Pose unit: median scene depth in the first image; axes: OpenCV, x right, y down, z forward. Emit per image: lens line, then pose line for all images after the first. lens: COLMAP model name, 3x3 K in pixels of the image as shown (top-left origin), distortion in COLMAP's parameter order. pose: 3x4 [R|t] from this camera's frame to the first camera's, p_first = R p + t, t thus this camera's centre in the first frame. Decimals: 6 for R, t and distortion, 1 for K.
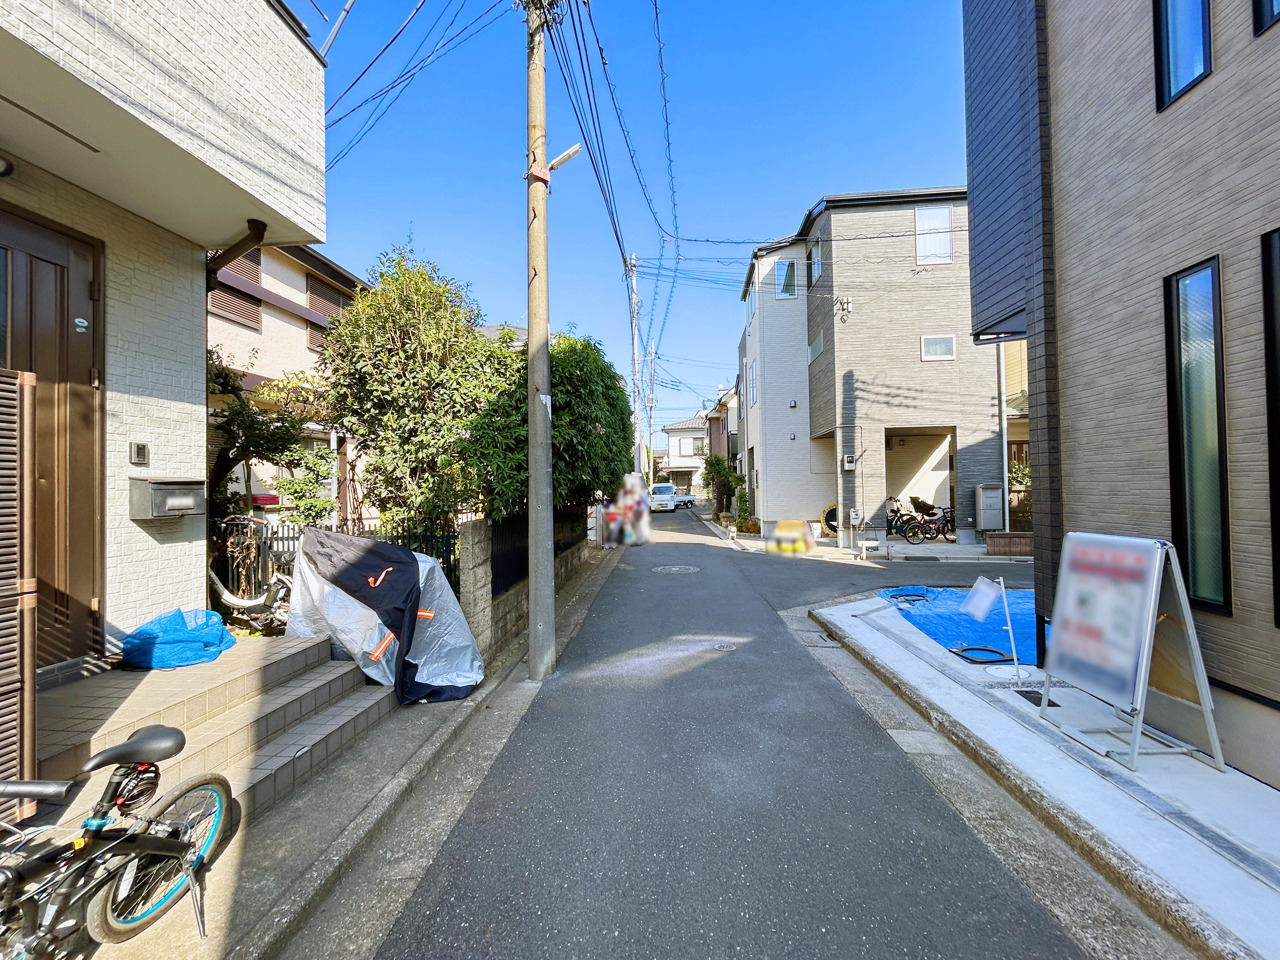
lens RADIAL K [[514.5, 0, 640.9], [0, 514.5, 478.5], [0, 0, 1]] dist [-0.000705, -0.000093]
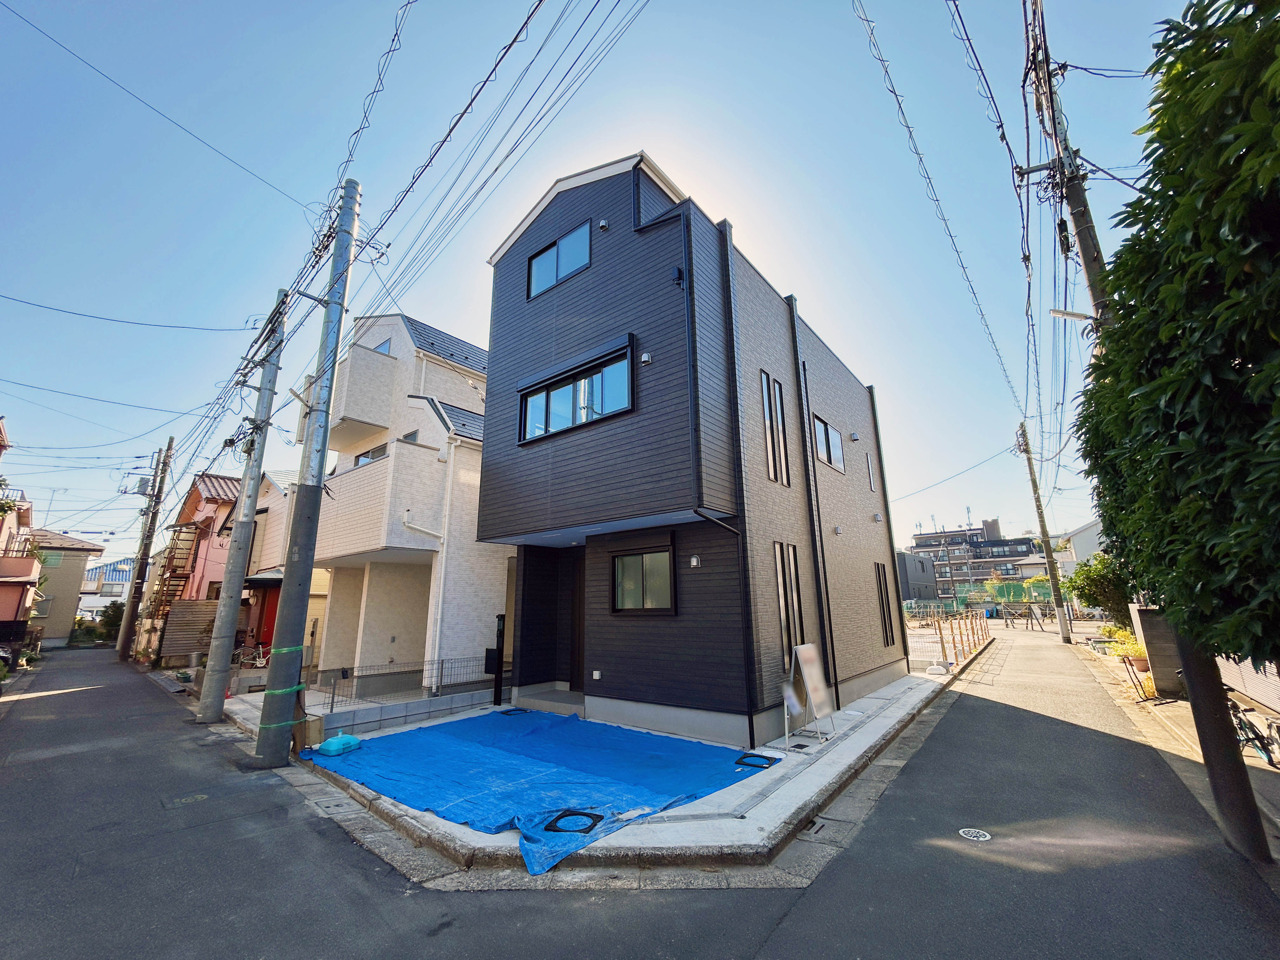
lens RADIAL K [[514.5, 0, 640.9], [0, 514.5, 478.5], [0, 0, 1]] dist [-0.000705, -0.000093]
pose [[-0.831666, 0.161032, 0.531413, 0.034132], [0.016168, 0.963643, -0.266705, -0.002499], [-0.555041, -0.213218, -0.804032, 0.863793]]
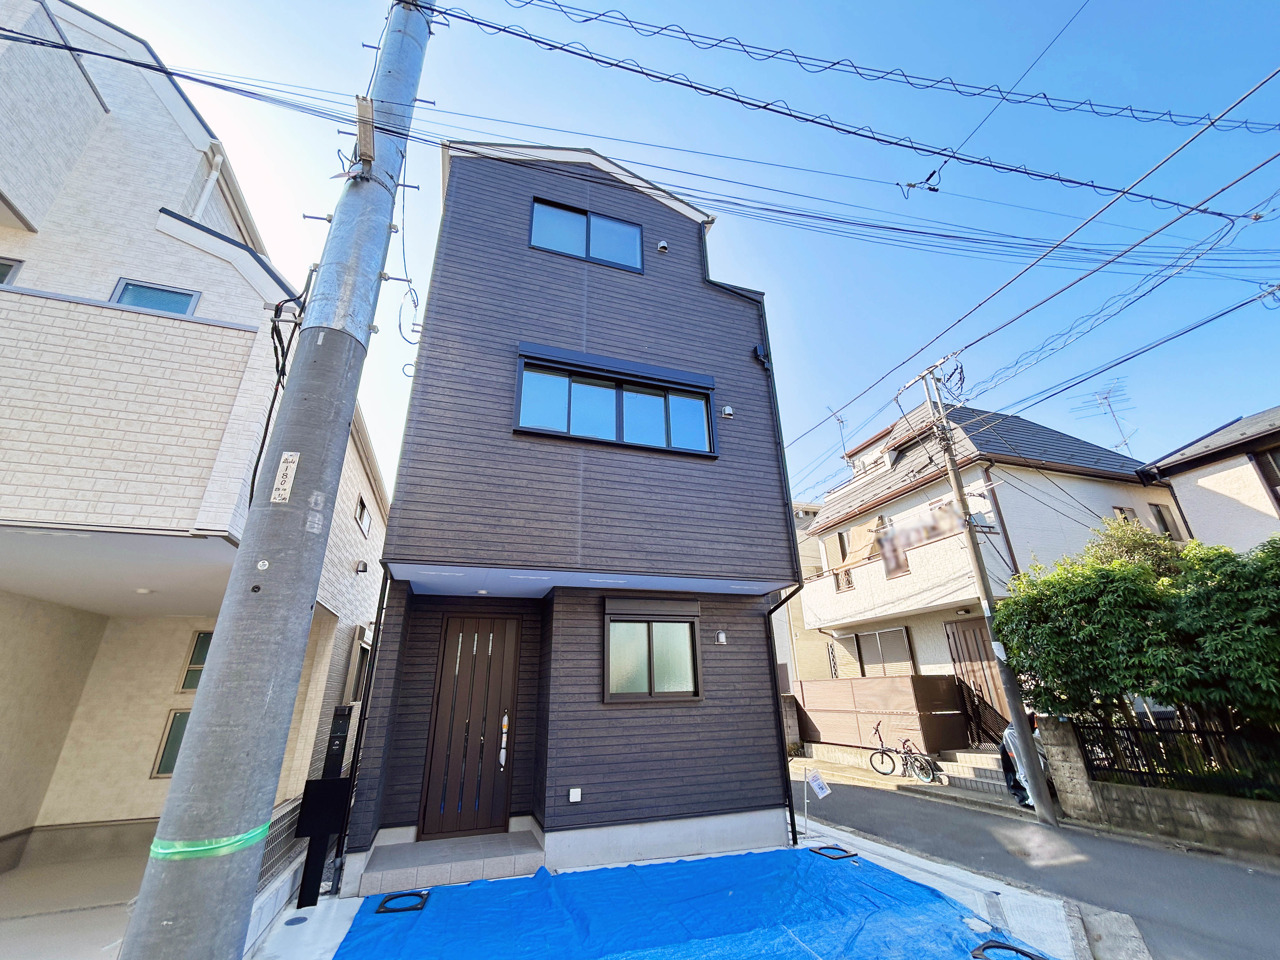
lens RADIAL K [[514.5, 0, 640.9], [0, 514.5, 478.5], [0, 0, 1]] dist [-0.000705, -0.000093]
pose [[-0.915959, -0.123122, -0.381916, 0.616801], [0.039638, 0.919348, -0.391444, -0.012731], [0.399309, -0.373685, -0.837205, 0.815299]]
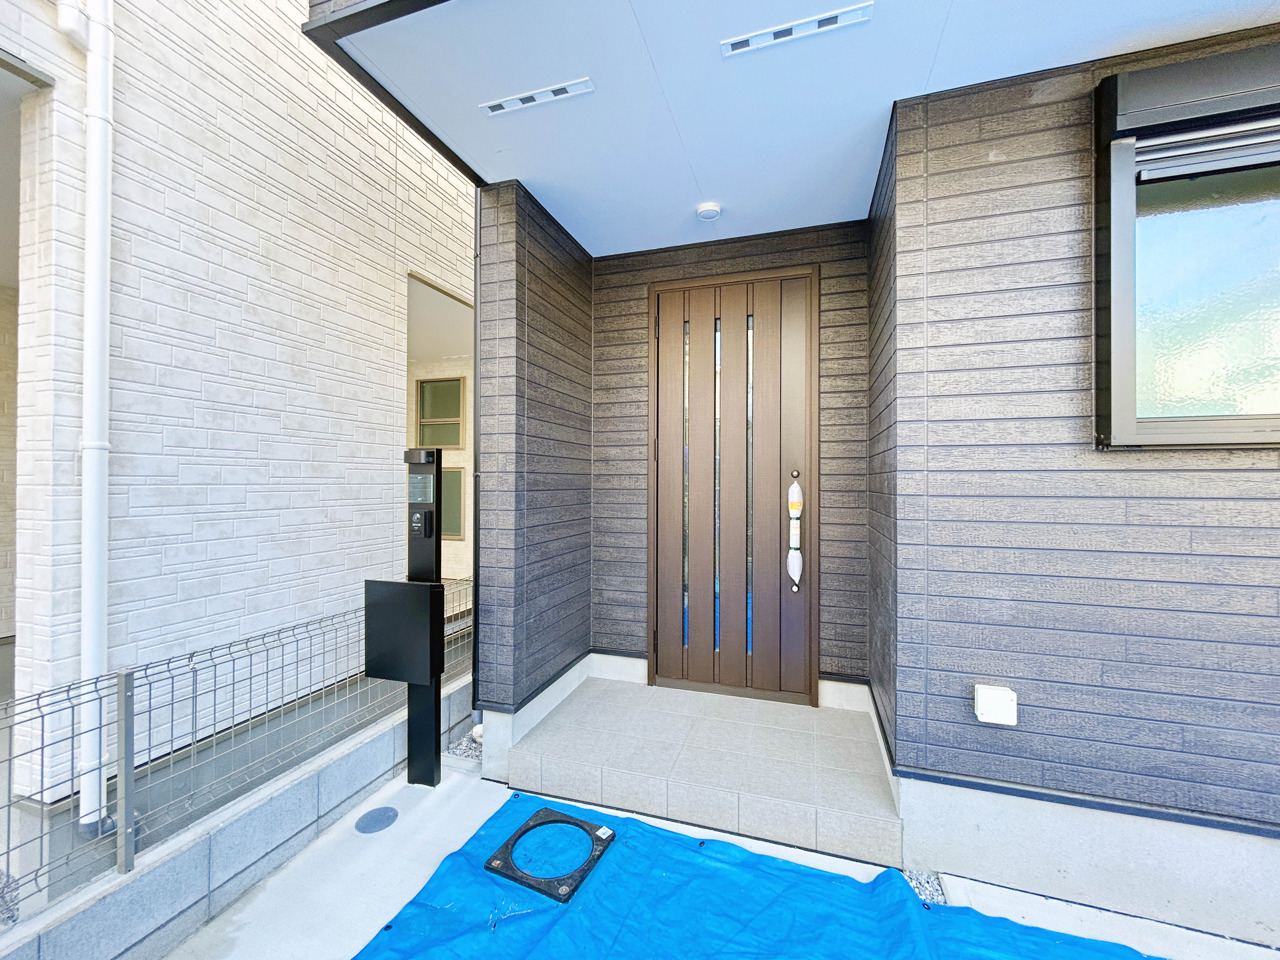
lens RADIAL K [[514.5, 0, 640.9], [0, 514.5, 478.5], [0, 0, 1]] dist [-0.000705, -0.000093]
pose [[-0.972052, 0.013712, 0.234366, 0.528013], [0.008017, 0.999649, -0.025236, 0.001496], [-0.234630, -0.022652, -0.971821, 0.484137]]
